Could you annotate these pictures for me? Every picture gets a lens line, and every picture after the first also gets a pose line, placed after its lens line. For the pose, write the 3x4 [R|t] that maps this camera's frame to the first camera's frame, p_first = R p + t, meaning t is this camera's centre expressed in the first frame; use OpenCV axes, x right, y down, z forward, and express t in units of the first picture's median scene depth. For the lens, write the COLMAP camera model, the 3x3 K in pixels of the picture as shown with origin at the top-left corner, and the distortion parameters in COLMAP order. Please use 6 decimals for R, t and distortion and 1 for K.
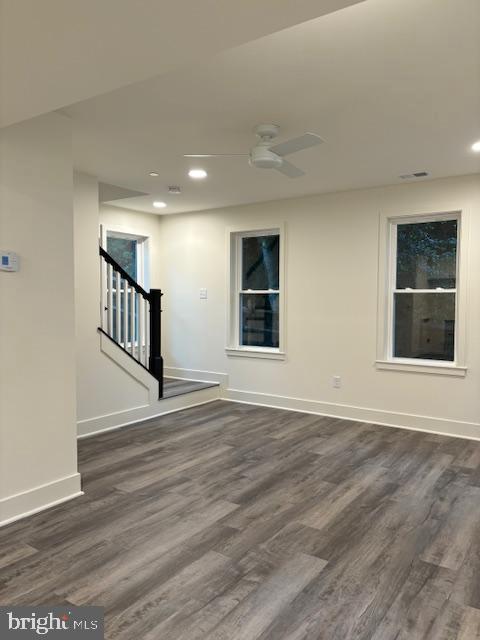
lens RADIAL K [[487.2, 0, 241.3], [0, 487.2, 333.9], [0, 0, 1]] dist [0.004865, -0.009133]
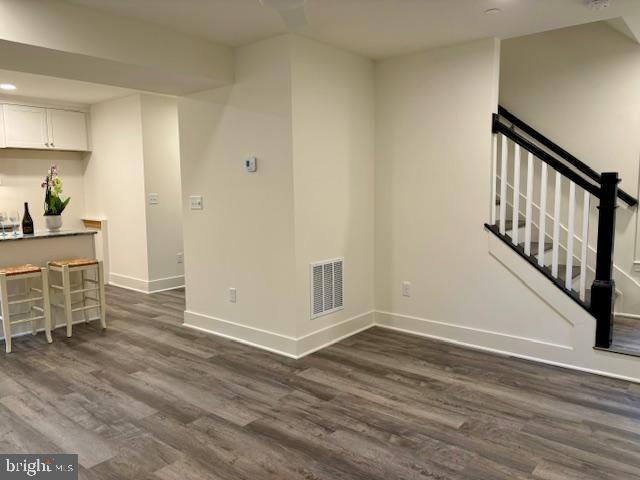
lens RADIAL K [[484.7, 0, 320.0], [0, 484.7, 240.0], [0, 0, 1]] dist [0.026765, -0.002960]
pose [[-0.088977, 0.108076, -0.990153, 0.750956], [-0.064616, 0.991375, 0.114016, -0.083846], [0.993935, 0.074125, -0.081227, 1.081762]]
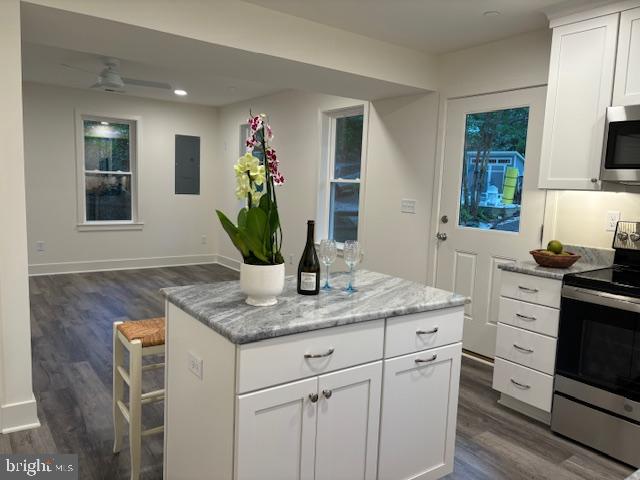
lens RADIAL K [[484.7, 0, 320.0], [0, 484.7, 240.0], [0, 0, 1]] dist [0.026765, -0.002960]
pose [[0.329121, -0.097231, 0.939268, -1.087302], [0.034995, 0.995257, 0.090765, 0.002659], [-0.943639, 0.002997, 0.330963, -0.053167]]
